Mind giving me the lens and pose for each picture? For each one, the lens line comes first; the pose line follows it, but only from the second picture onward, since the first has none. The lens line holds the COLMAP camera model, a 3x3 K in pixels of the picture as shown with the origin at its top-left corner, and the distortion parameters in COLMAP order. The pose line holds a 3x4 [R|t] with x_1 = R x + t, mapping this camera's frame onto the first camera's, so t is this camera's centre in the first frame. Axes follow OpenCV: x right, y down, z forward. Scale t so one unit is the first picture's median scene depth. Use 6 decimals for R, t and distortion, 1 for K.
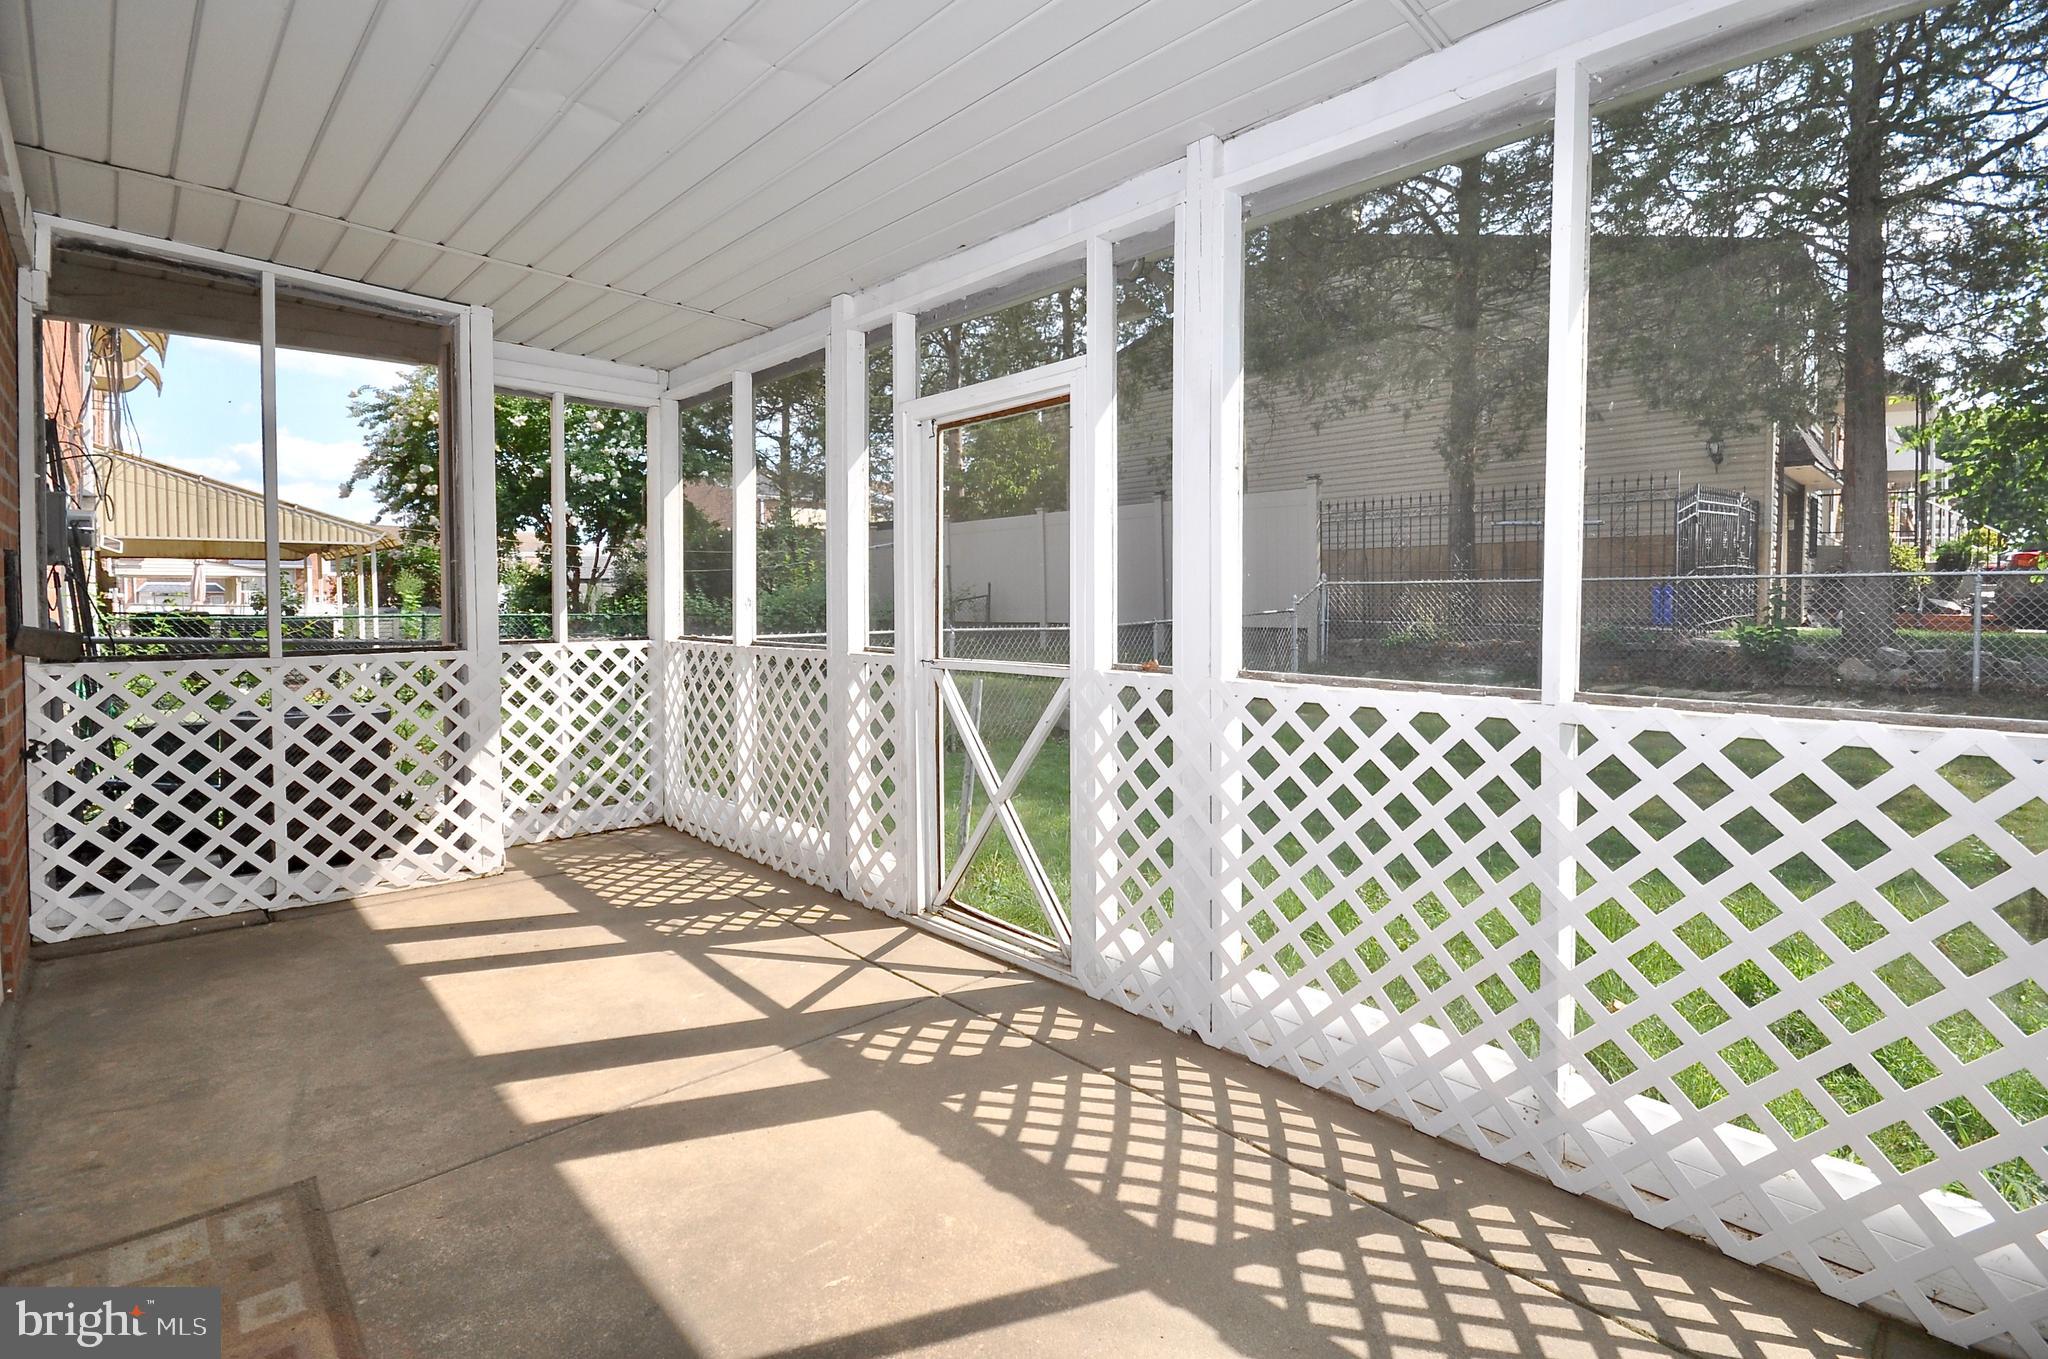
lens RADIAL K [[906.2, 0, 1023.5], [0, 906.2, 656.4], [0, 0, 1]] dist [0.002639, 0.000670]
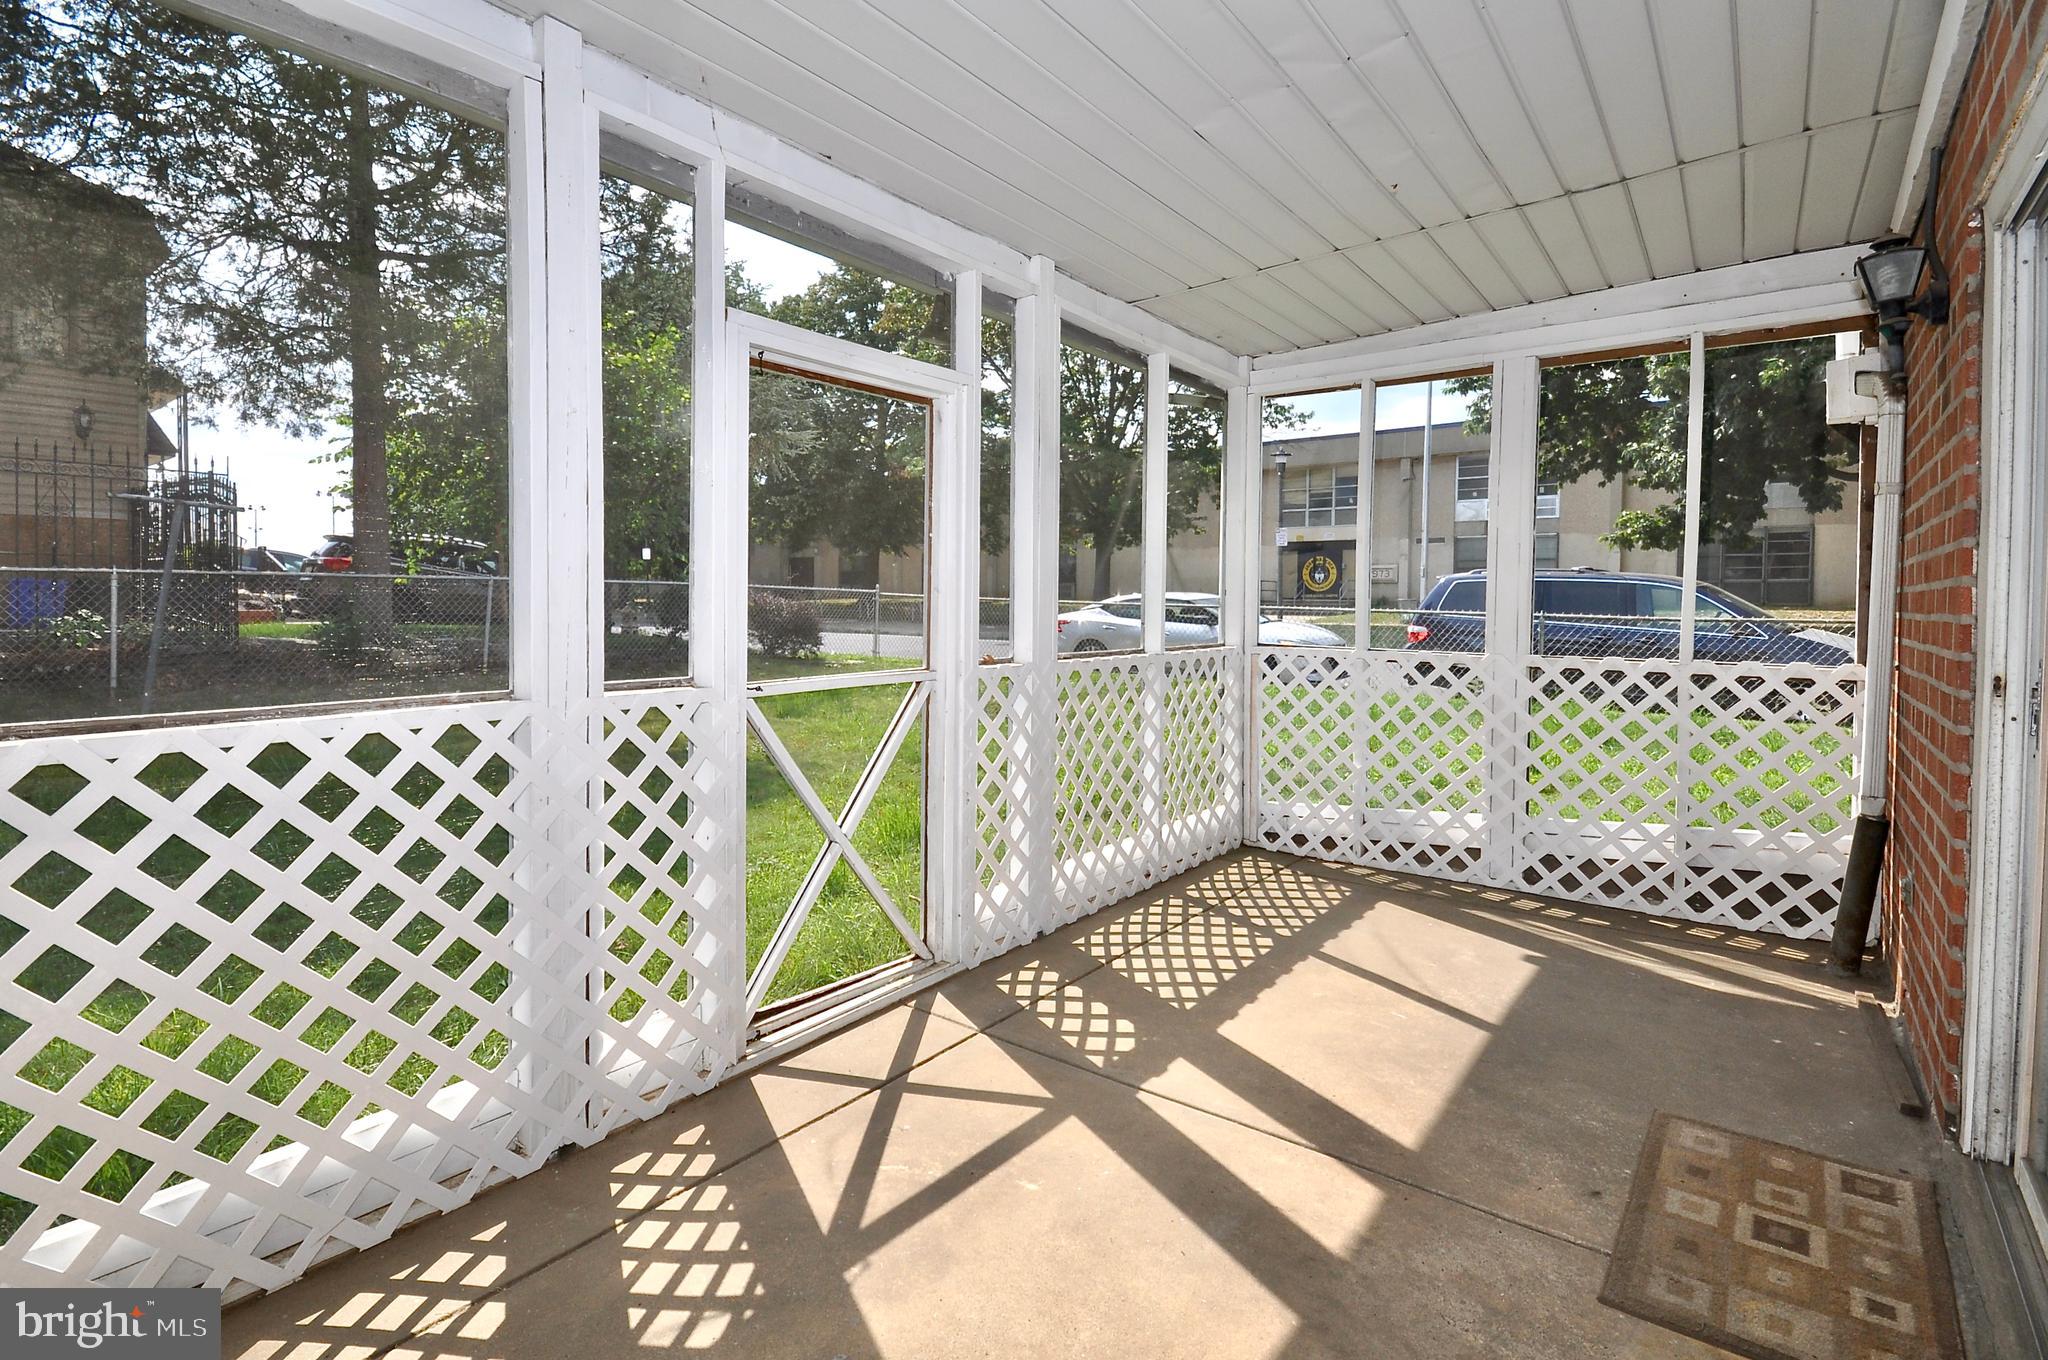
lens RADIAL K [[919.1, 0, 1016.8], [0, 919.1, 655.6], [0, 0, 1]] dist [0.008958, -0.011974]
pose [[-0.107659, -0.049270, 0.992966, -1.099740], [0.059958, 0.996631, 0.055953, -0.060066], [-0.992378, 0.065560, -0.104342, 1.140317]]
